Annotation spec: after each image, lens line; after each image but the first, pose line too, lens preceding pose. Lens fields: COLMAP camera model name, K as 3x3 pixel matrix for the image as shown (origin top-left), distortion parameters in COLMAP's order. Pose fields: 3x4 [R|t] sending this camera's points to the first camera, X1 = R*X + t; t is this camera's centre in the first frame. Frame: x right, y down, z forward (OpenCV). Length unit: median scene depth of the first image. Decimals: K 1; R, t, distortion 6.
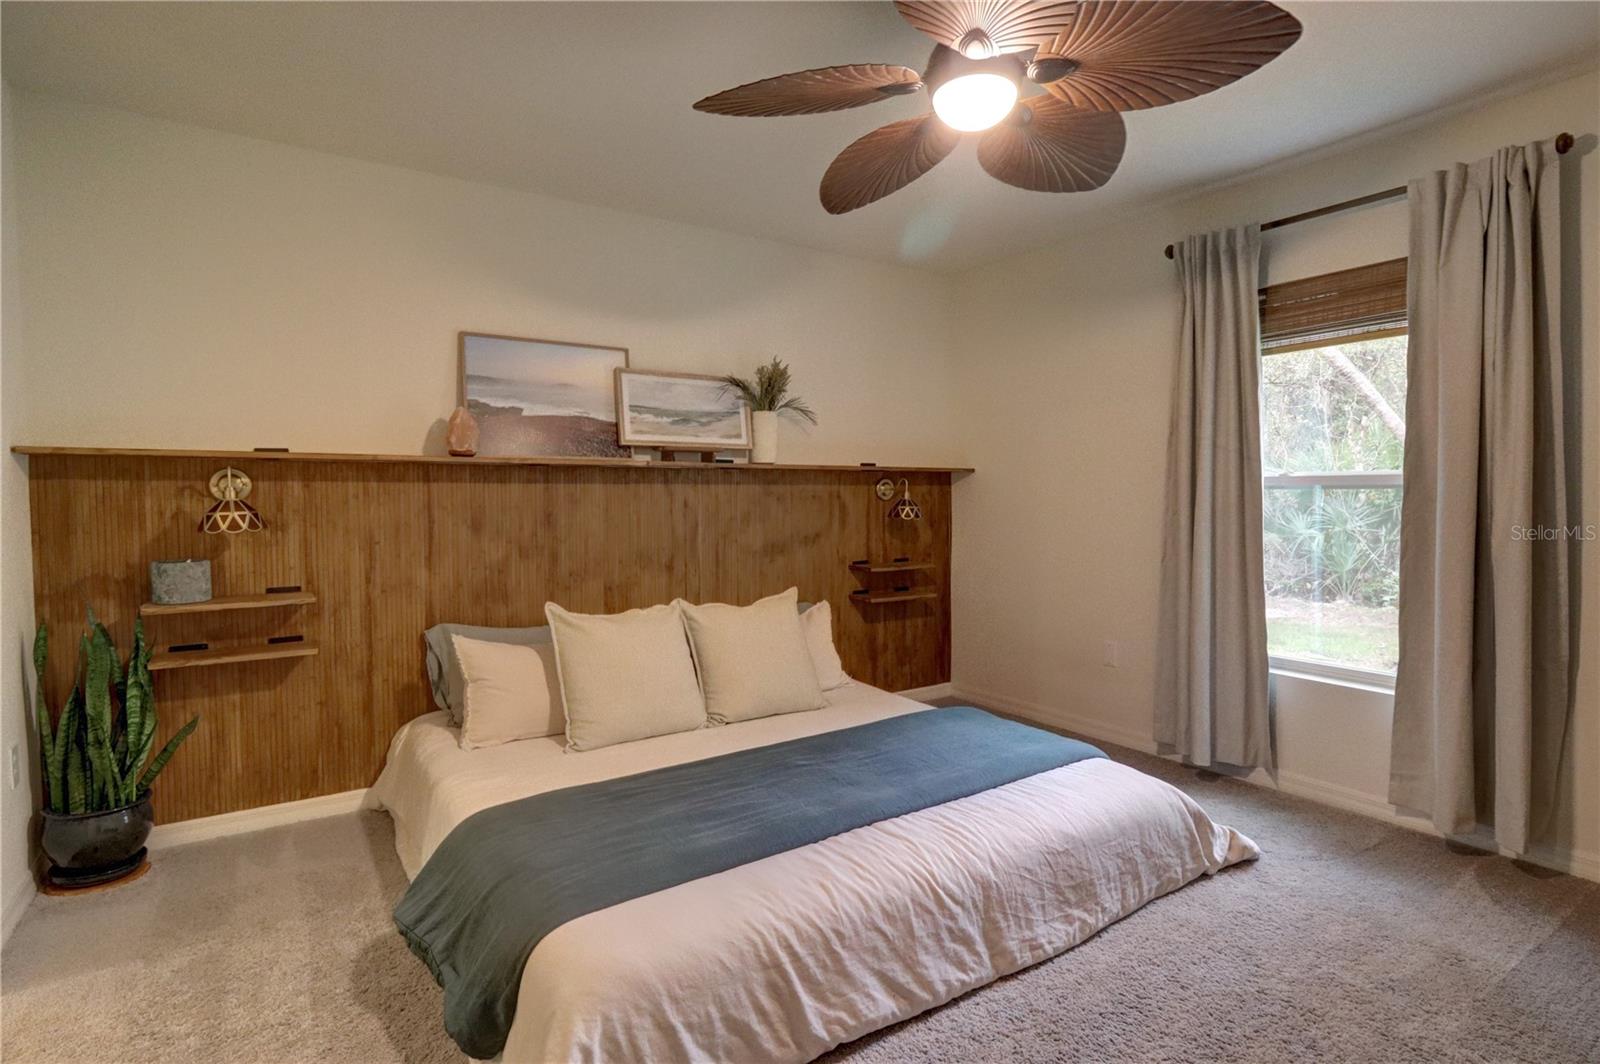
lens RADIAL K [[809.0, 0, 805.6], [0, 809.0, 524.9], [0, 0, 1]] dist [0.001124, 0.000315]
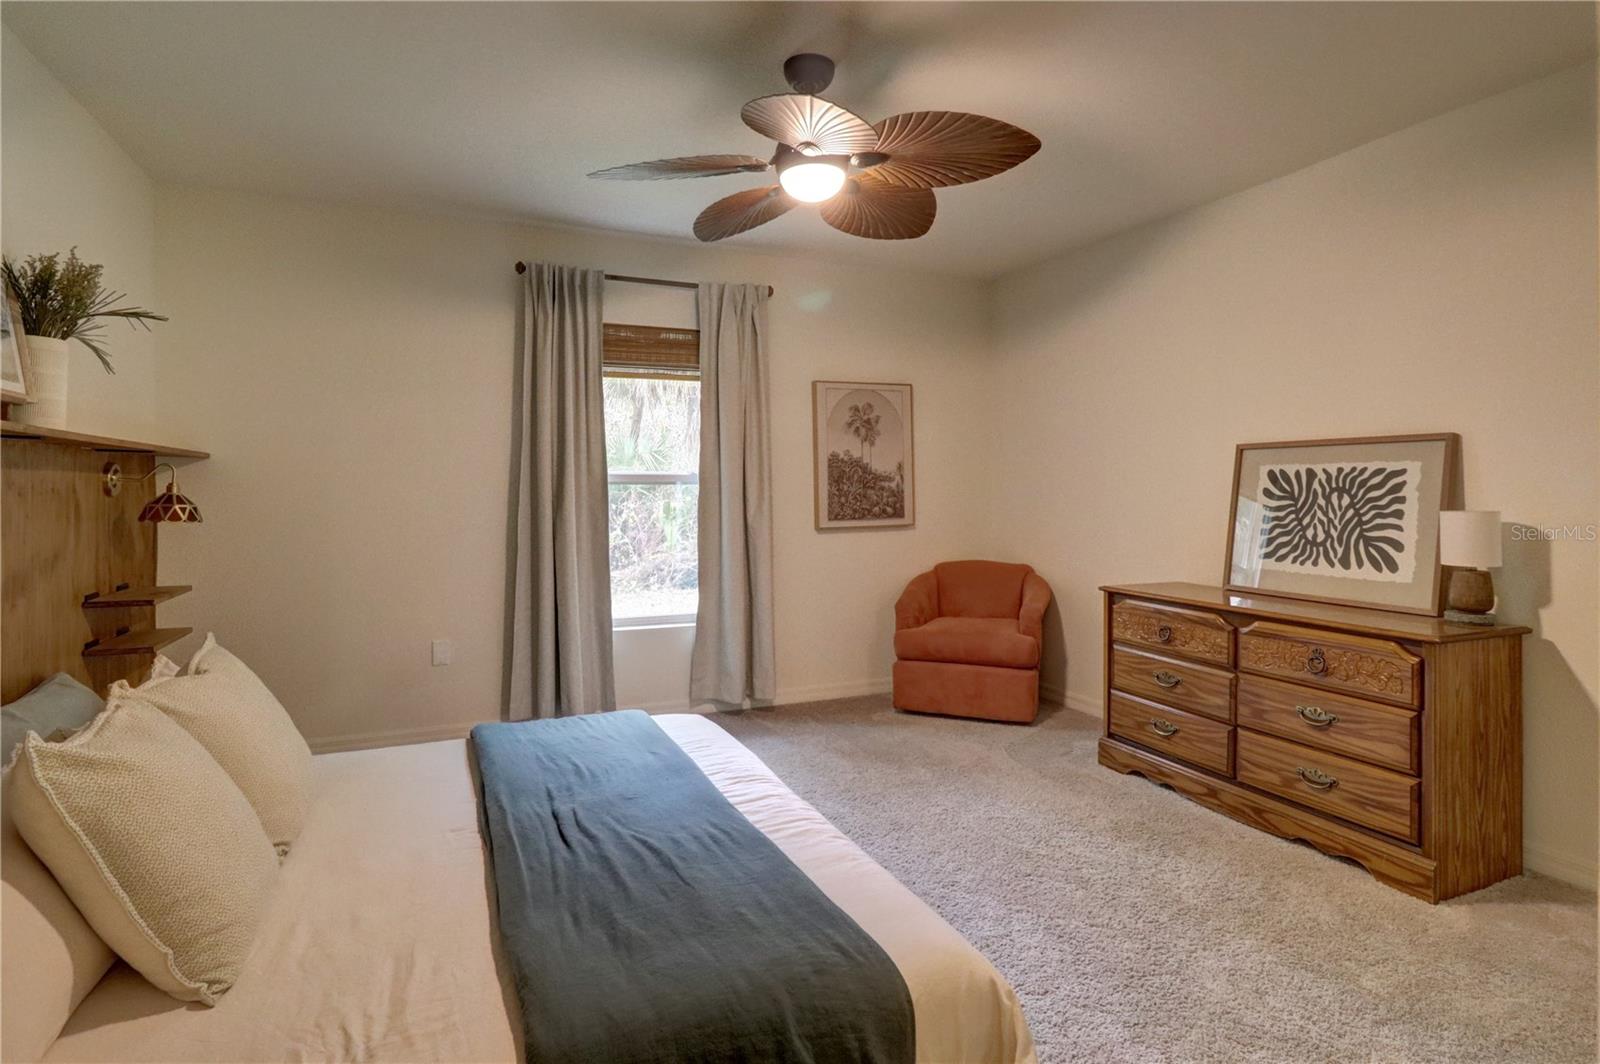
lens RADIAL K [[822.9, 0, 801.5], [0, 822.9, 489.7], [0, 0, 1]] dist [0.000017, 0.000047]
pose [[0.181756, 0.002338, 0.983341, -0.607670], [0.038919, 0.999197, -0.009570, -0.011402], [-0.982573, 0.040010, 0.181519, 0.457554]]
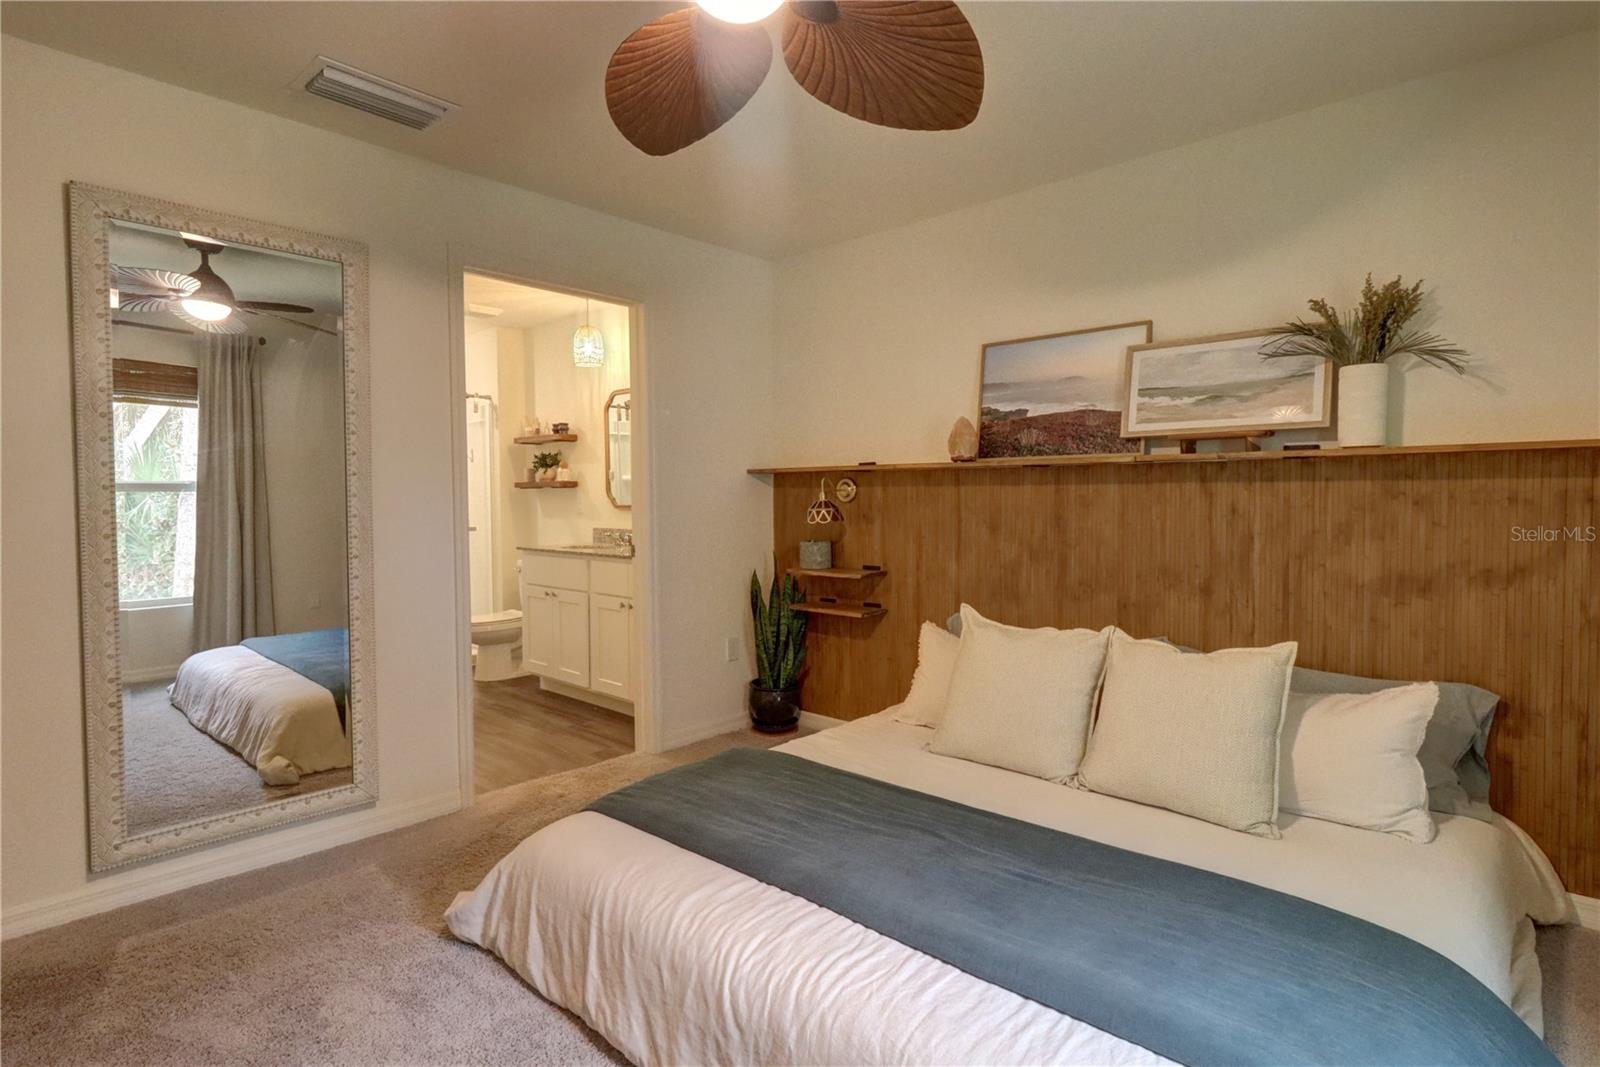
lens RADIAL K [[809.0, 0, 805.6], [0, 809.0, 526.4], [0, 0, 1]] dist [0.001124, 0.000315]
pose [[0.231883, 0.039272, -0.971951, 0.557094], [-0.031169, 0.998972, 0.032927, -0.025446], [0.972244, 0.022659, 0.232869, 0.513132]]
